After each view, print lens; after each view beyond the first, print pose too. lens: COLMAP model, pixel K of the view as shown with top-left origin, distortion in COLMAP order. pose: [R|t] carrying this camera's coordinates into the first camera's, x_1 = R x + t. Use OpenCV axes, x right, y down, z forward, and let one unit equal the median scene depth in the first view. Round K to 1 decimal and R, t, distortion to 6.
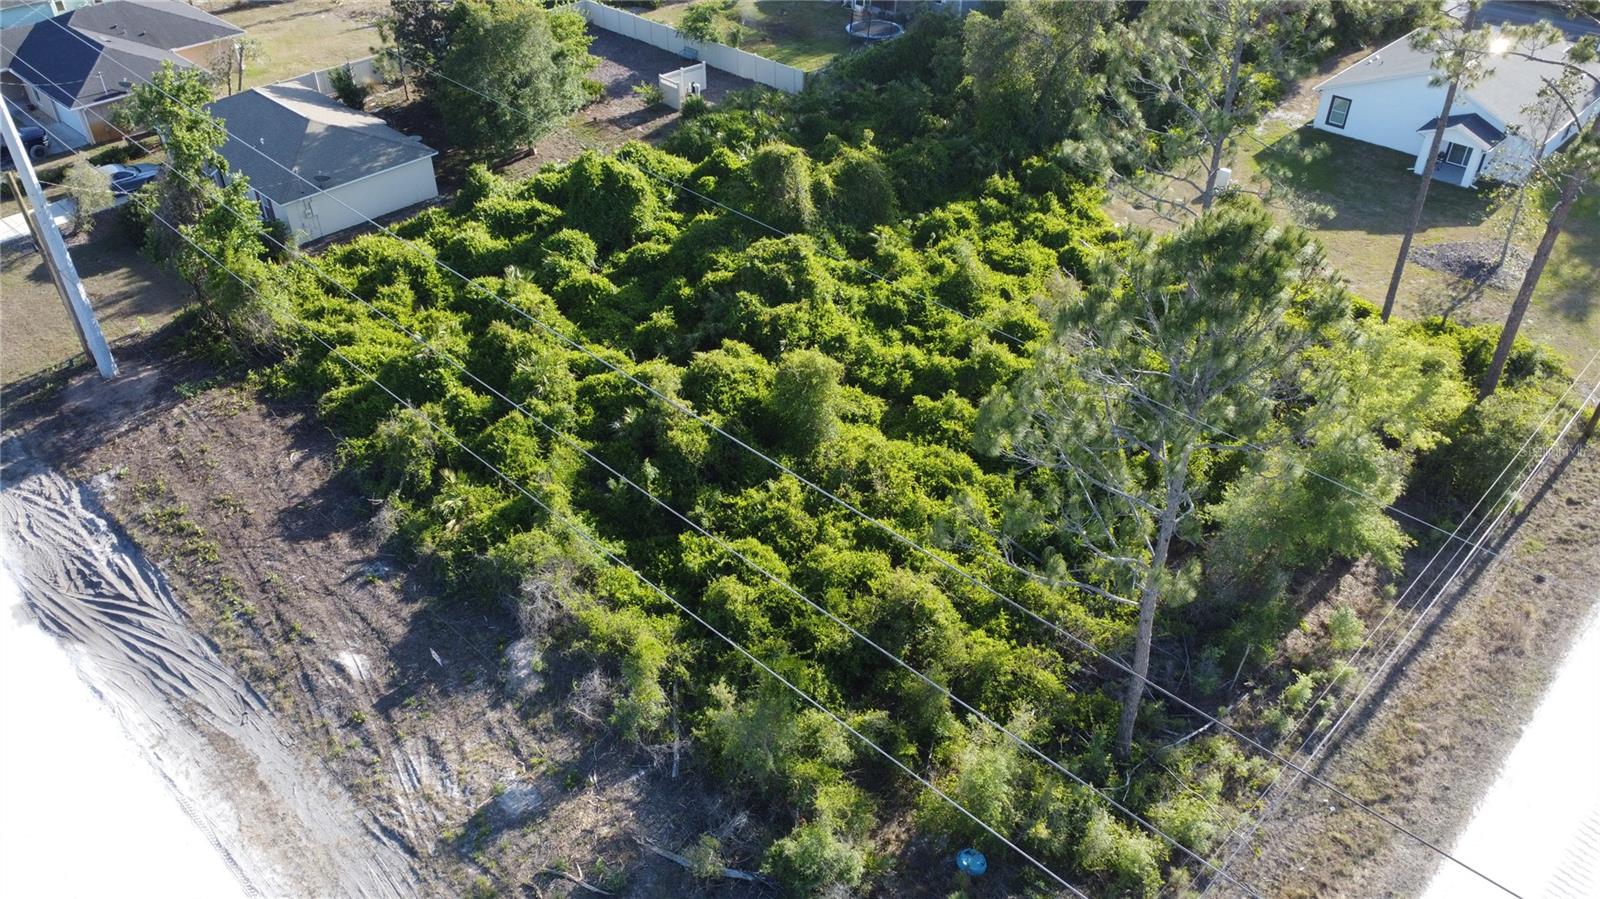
lens RADIAL K [[1200.5, 0, 792.0], [0, 1200.5, 447.6], [0, 0, 1]] dist [0.003216, -0.005557]
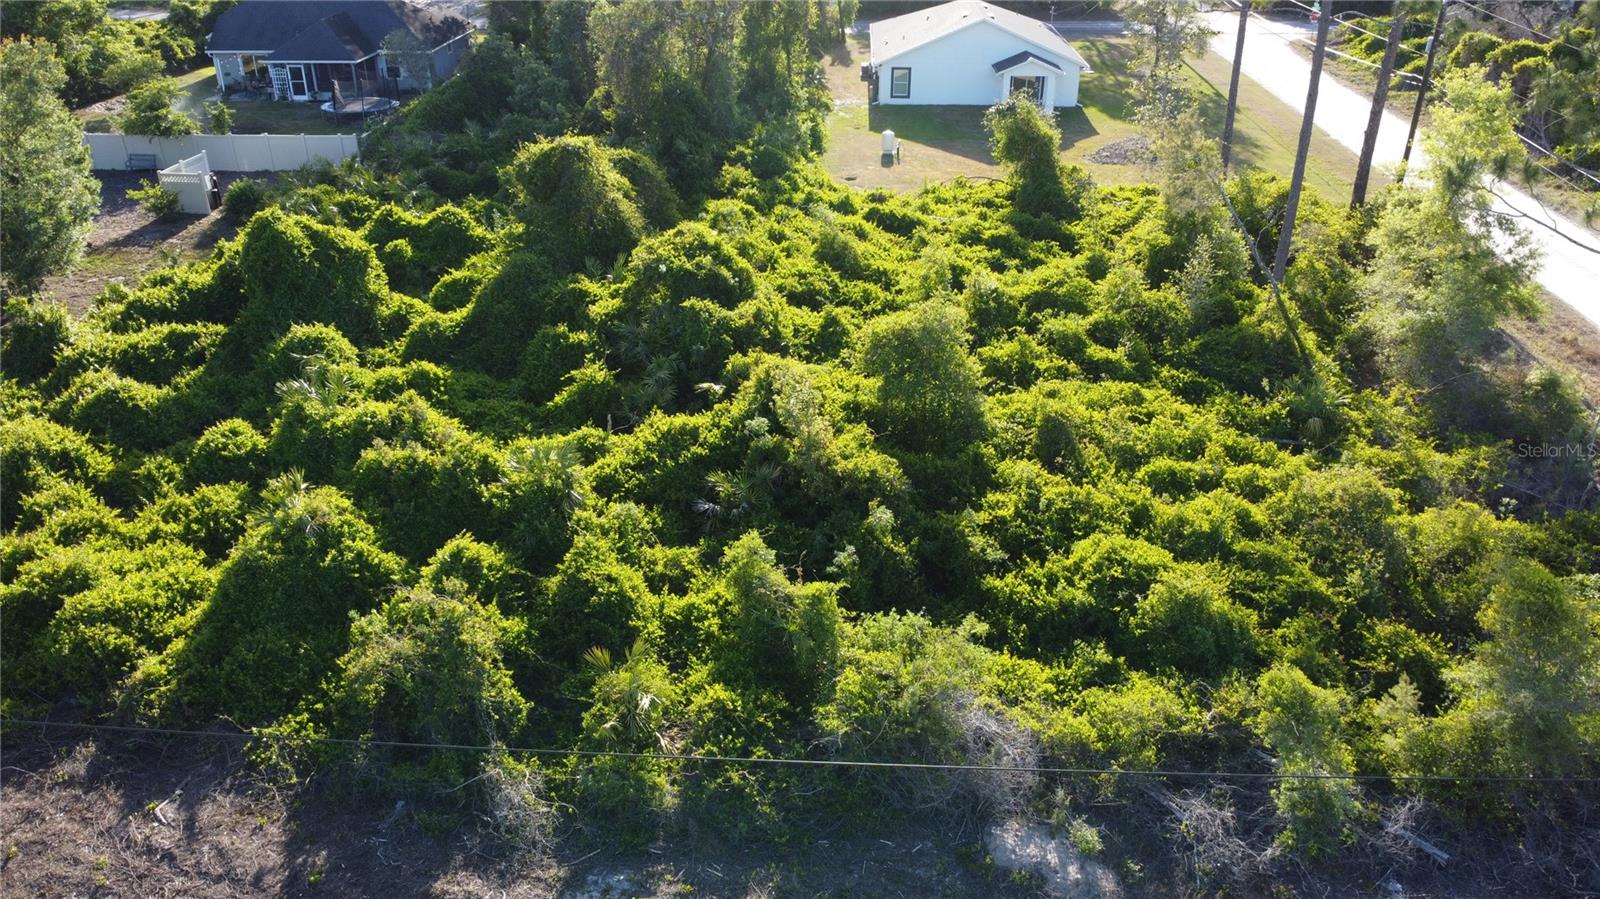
lens RADIAL K [[1200.5, 0, 792.0], [0, 1200.5, 447.6], [0, 0, 1]] dist [0.003216, -0.005557]
pose [[0.749920, -0.306305, 0.586342, -0.465361], [0.395167, 0.918249, -0.025717, -0.014065], [-0.530531, 0.250988, 0.809655, 0.488053]]
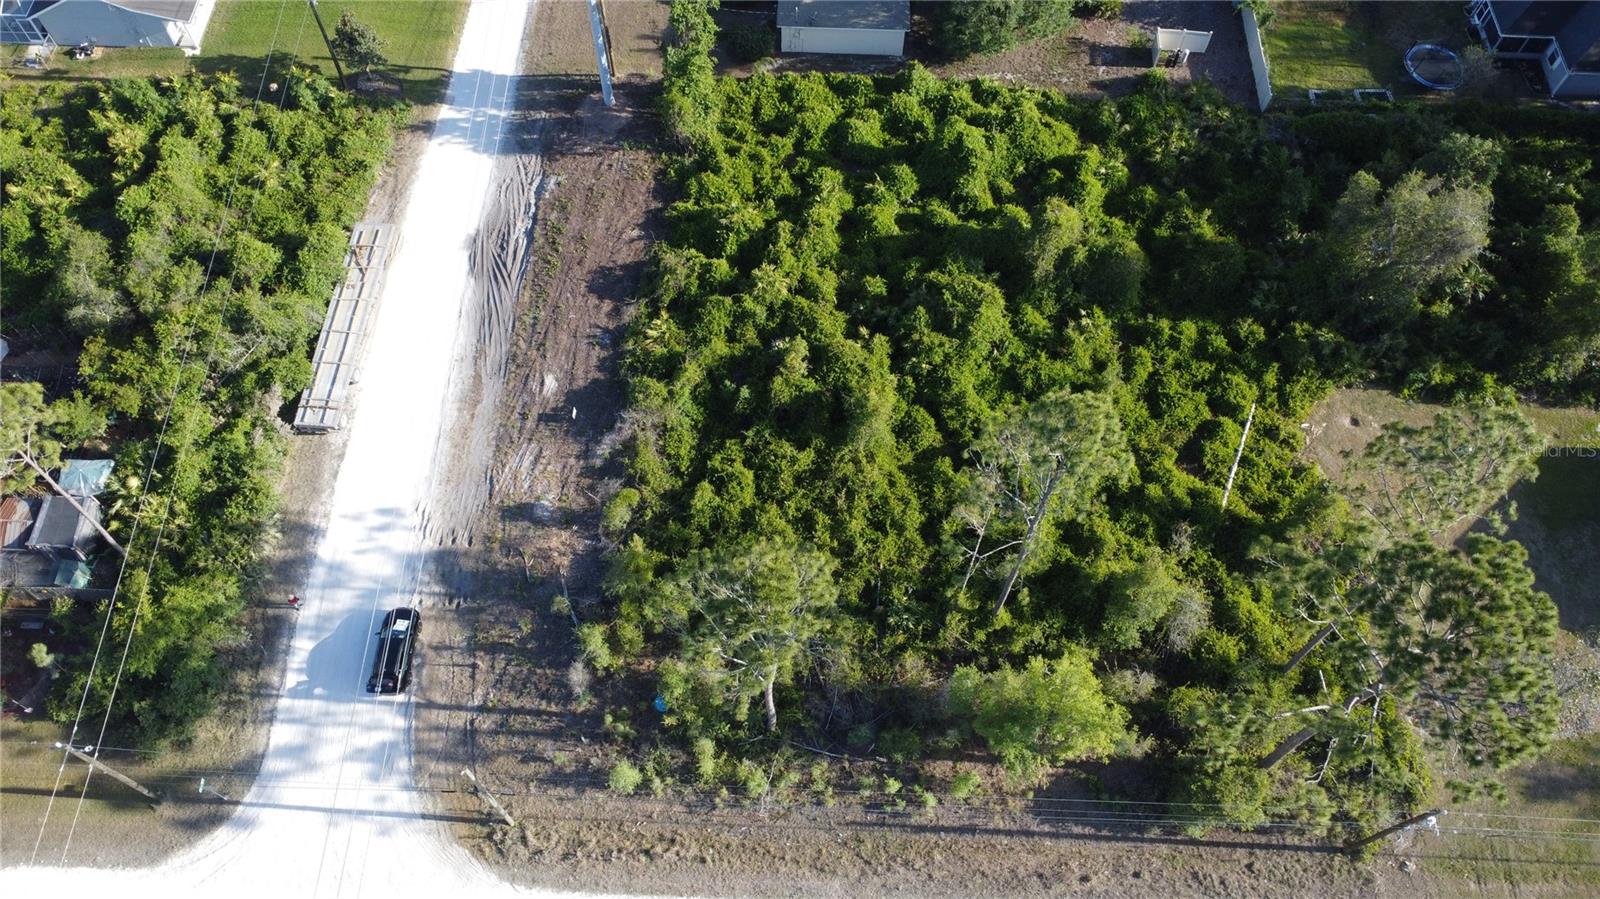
lens RADIAL K [[1200.5, 0, 792.0], [0, 1200.5, 447.6], [0, 0, 1]] dist [0.003216, -0.005557]
pose [[0.668338, 0.654841, -0.352855, 0.486190], [-0.454358, 0.734963, 0.503377, -0.693209], [0.588967, -0.176103, 0.788736, -0.194629]]
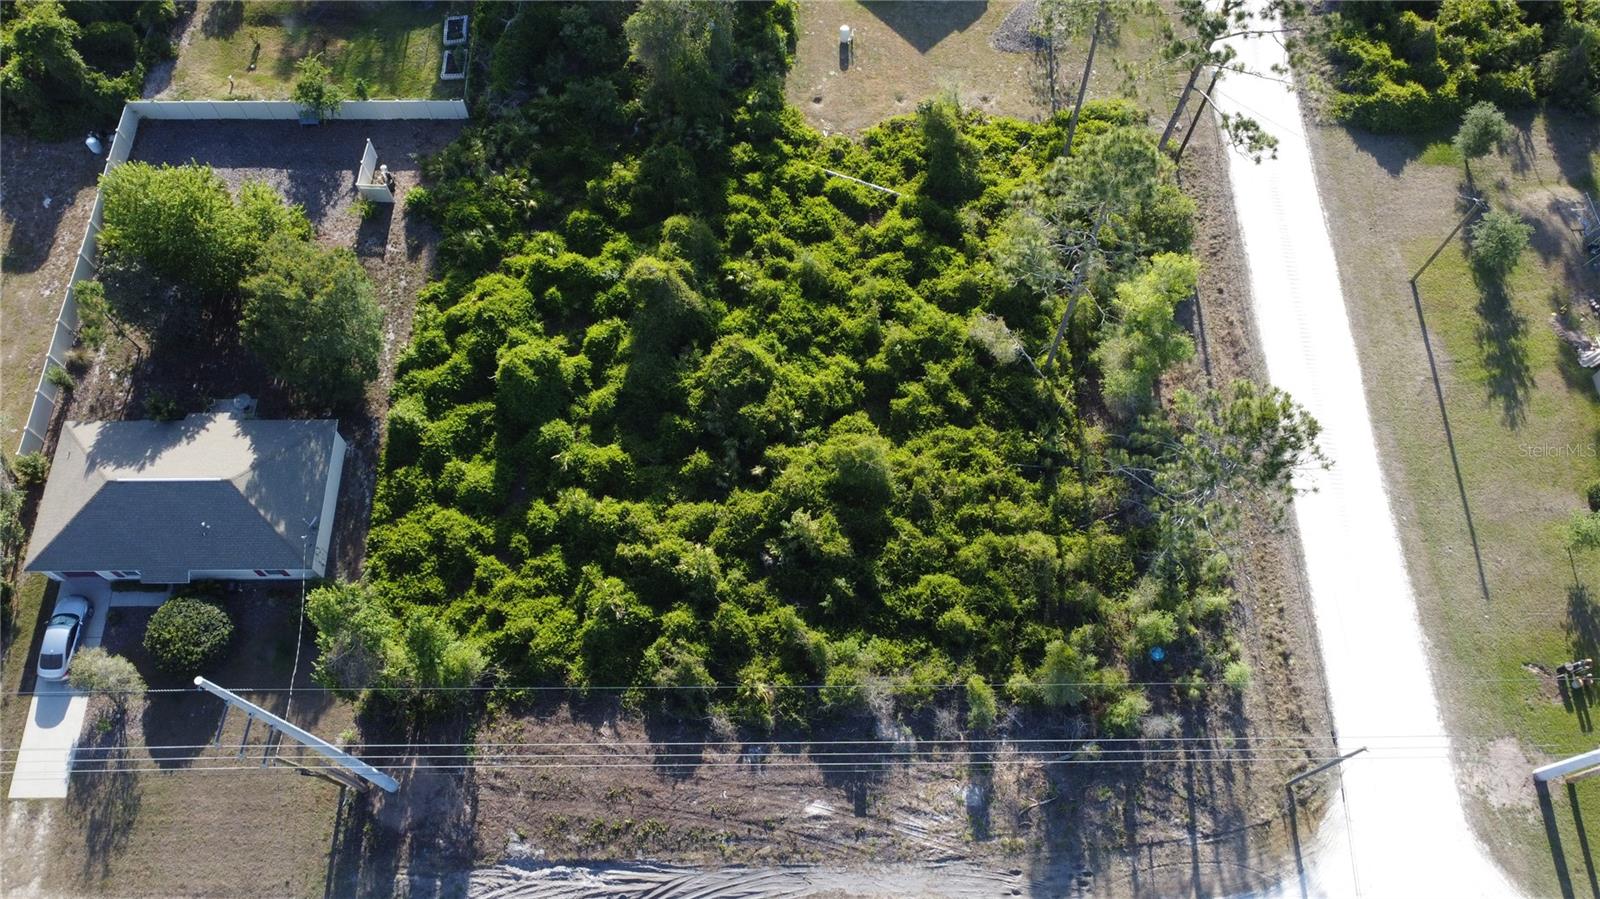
lens RADIAL K [[1200.5, 0, 792.0], [0, 1200.5, 447.6], [0, 0, 1]] dist [0.003216, -0.005557]
pose [[0.715259, -0.630915, 0.300585, -0.473233], [0.418951, 0.731349, 0.538153, -0.873363], [-0.559361, -0.258988, 0.787427, -0.095253]]
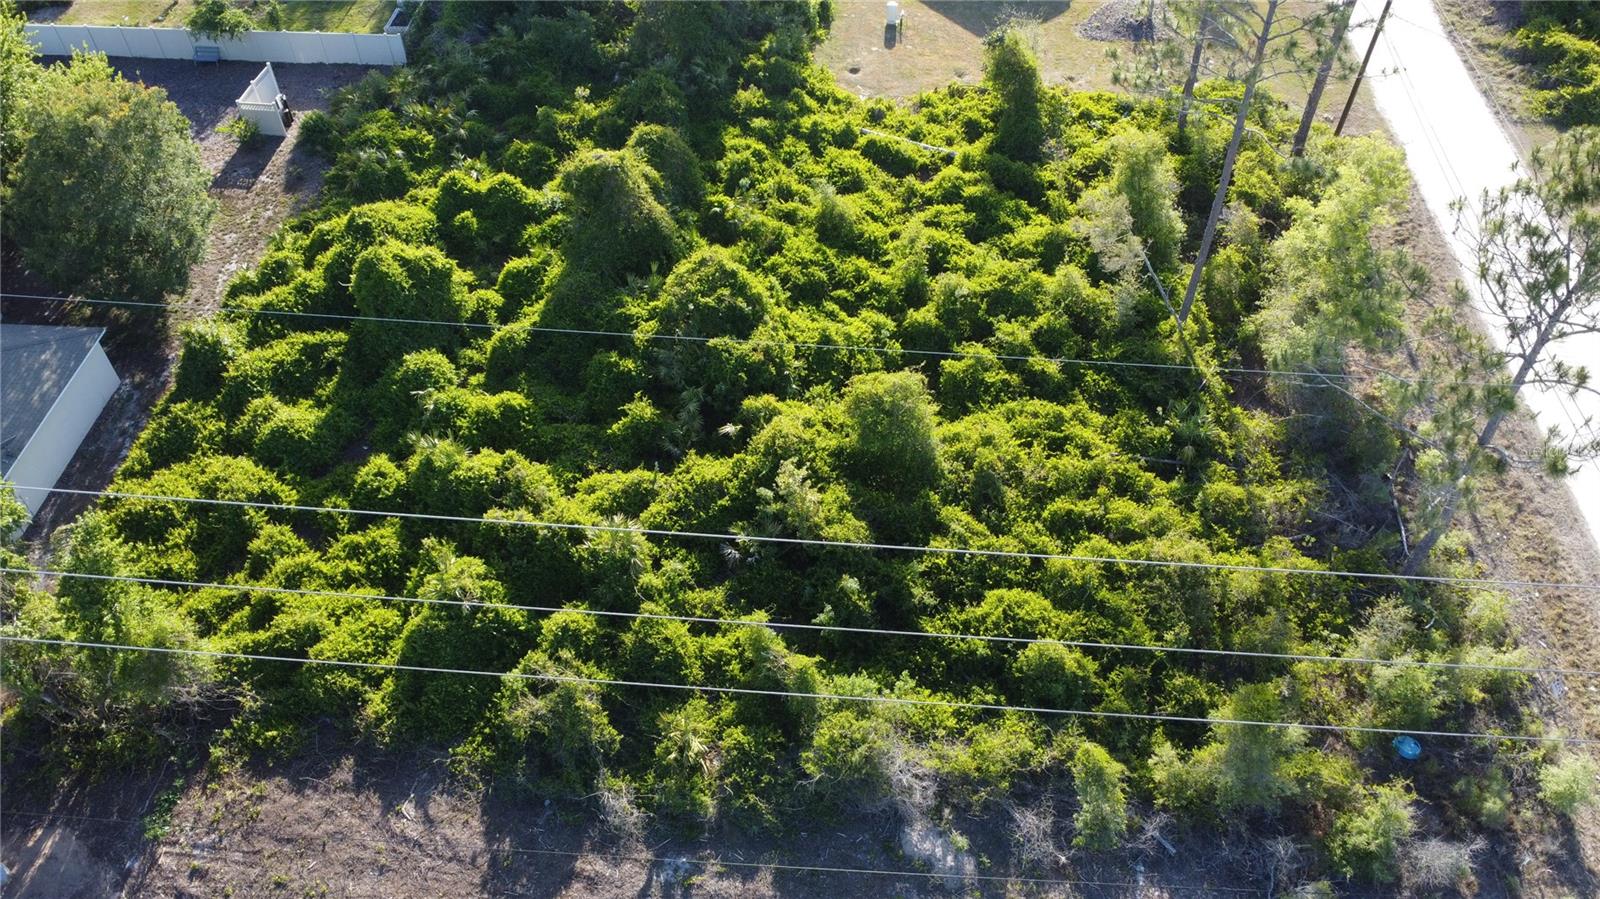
lens RADIAL K [[1200.5, 0, 792.0], [0, 1200.5, 447.6], [0, 0, 1]] dist [0.003216, -0.005557]
pose [[0.760140, -0.473796, 0.444640, -0.463112], [0.388910, 0.879961, 0.272795, -0.304073], [-0.520515, -0.034437, 0.853158, 0.255799]]
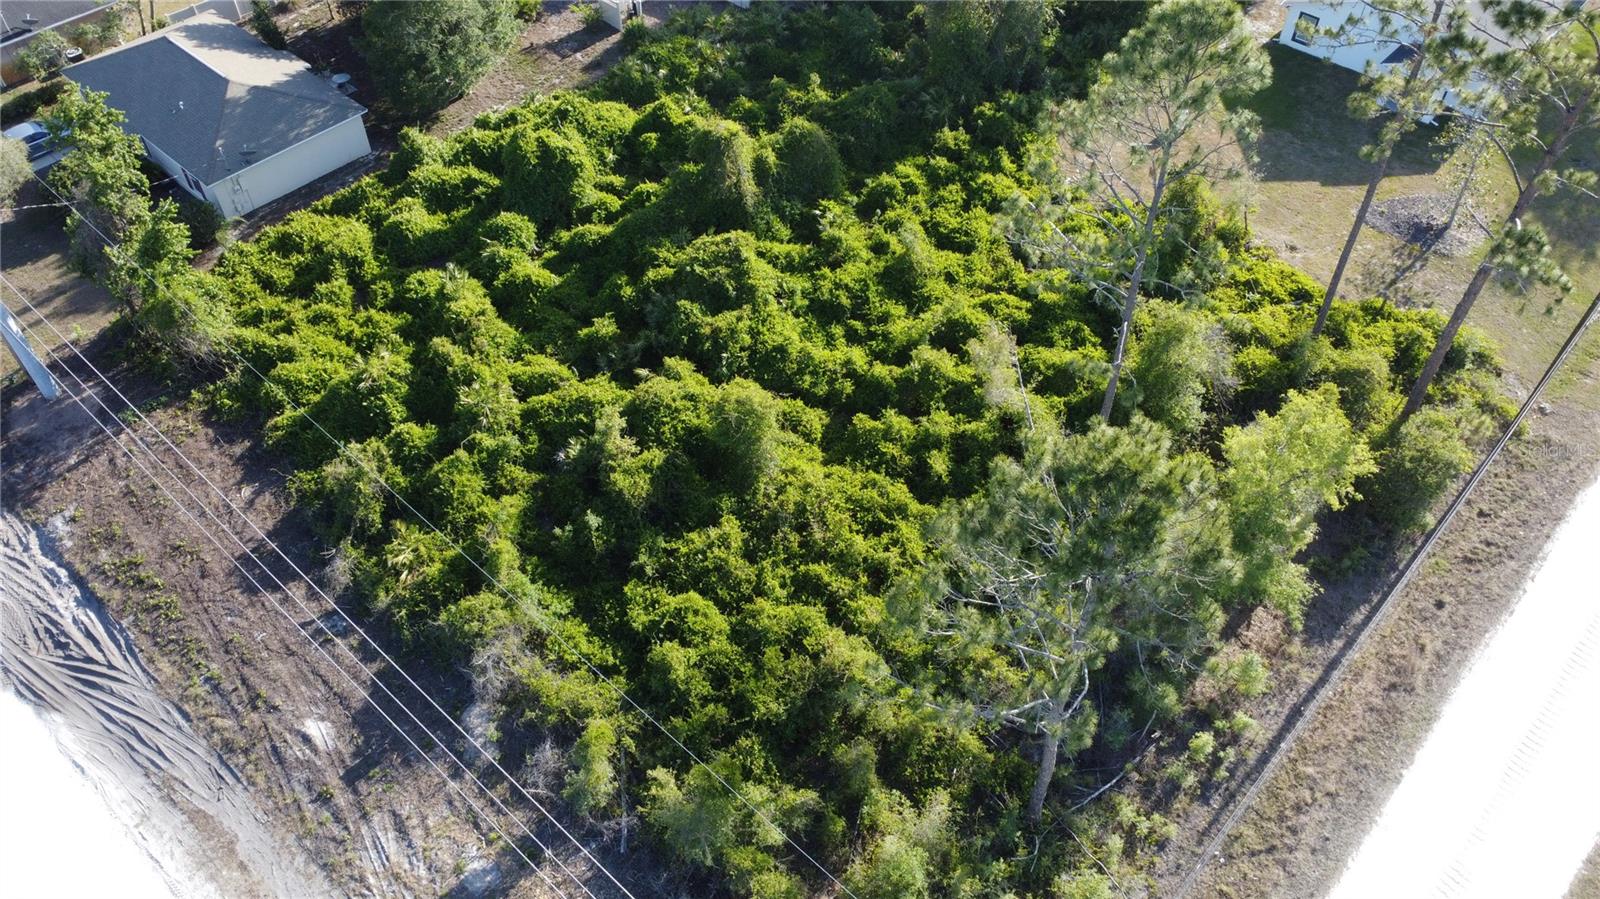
lens RADIAL K [[1200.5, 0, 792.0], [0, 1200.5, 447.6], [0, 0, 1]] dist [0.003216, -0.005557]
pose [[0.999695, -0.018229, 0.016639, 0.033312], [0.014726, 0.981556, 0.190607, -0.219773], [-0.019807, -0.190304, 0.981525, -0.001987]]
